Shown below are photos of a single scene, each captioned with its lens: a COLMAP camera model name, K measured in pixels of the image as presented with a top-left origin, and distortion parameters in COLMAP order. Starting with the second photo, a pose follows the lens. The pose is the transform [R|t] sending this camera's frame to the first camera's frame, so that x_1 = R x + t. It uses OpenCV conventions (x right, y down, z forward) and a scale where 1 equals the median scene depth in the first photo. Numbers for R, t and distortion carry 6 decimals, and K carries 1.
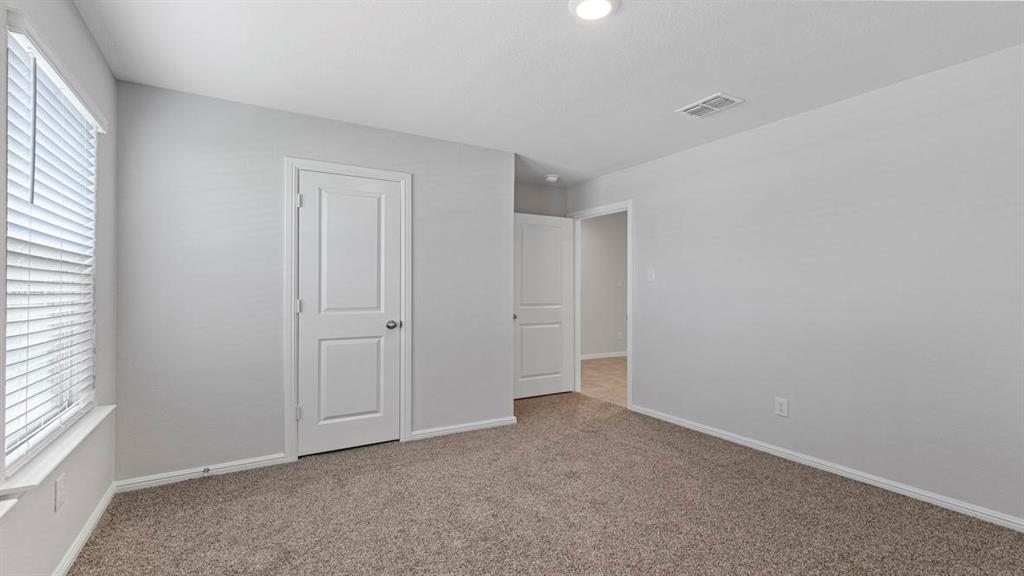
lens RADIAL K [[455.6, 0, 515.5], [0, 455.6, 289.5], [0, 0, 1]] dist [0.007343, 0.000119]
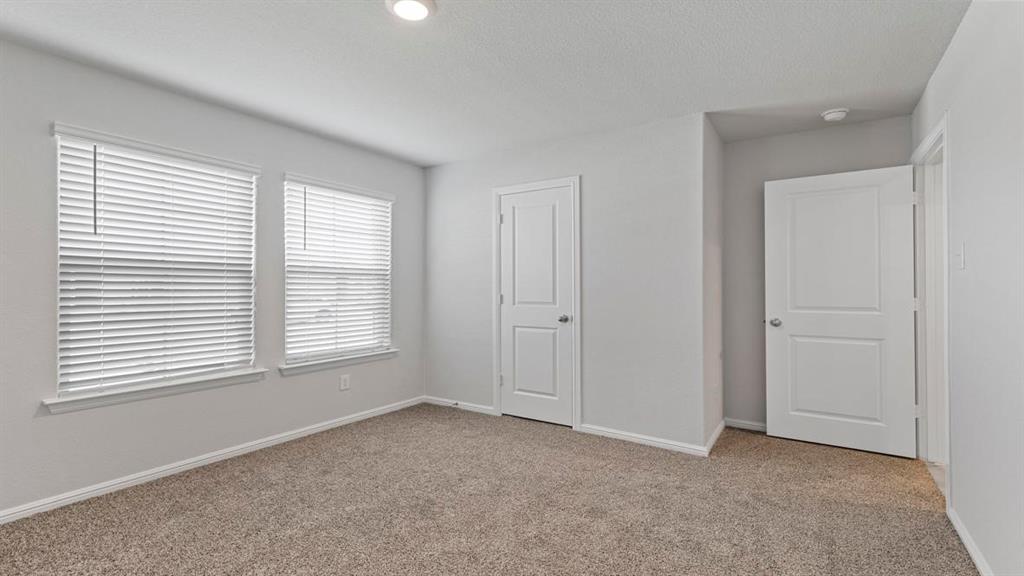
lens RADIAL K [[459.0, 0, 514.5], [0, 459.0, 287.2], [0, 0, 1]] dist [0.008169, -0.000163]
pose [[0.432174, 0.001103, -0.901790, 0.674199], [0.001007, 0.999998, 0.001706, -0.000078], [0.901790, -0.001645, 0.432172, 0.426281]]
